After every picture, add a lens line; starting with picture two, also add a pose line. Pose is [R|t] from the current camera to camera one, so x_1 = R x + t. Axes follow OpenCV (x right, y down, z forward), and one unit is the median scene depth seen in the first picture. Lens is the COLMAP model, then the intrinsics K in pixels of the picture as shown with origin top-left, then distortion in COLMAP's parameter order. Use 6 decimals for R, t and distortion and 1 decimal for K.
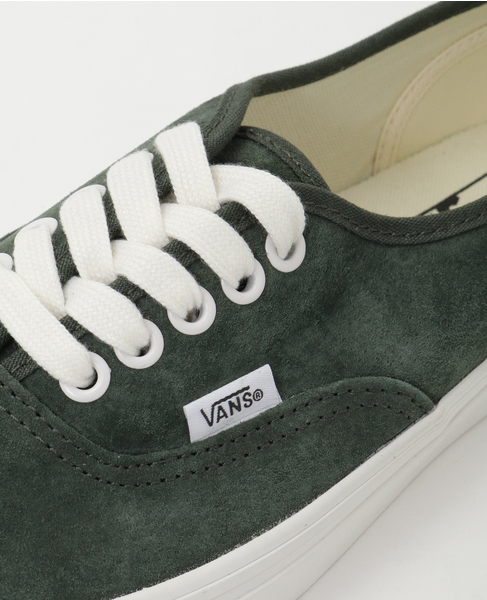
lens RADIAL K [[1342.4, 0, 243.5], [0, 1342.4, 300.0], [0, 0, 1]] dist [-0.263574, 0.249359]
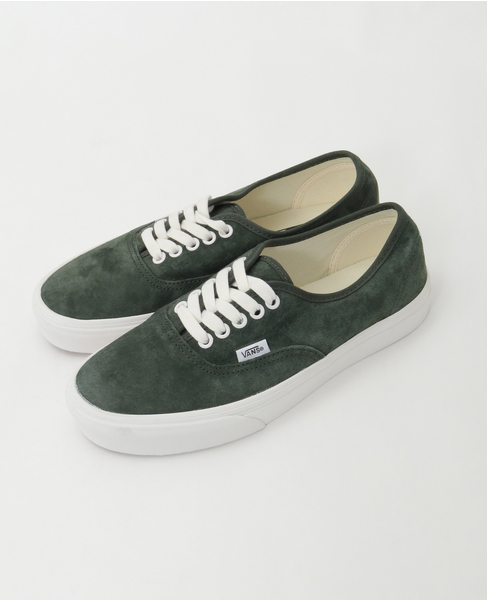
lens RADIAL K [[711.7, 0, 243.5], [0, 711.7, 300.0], [0, 0, 1]] dist [-0.516849, 0.000643]
pose [[0.988329, 0.020024, -0.151014, 0.202633], [-0.026743, 0.998734, -0.042595, 0.026785], [0.149970, 0.046137, 0.987614, -0.604070]]
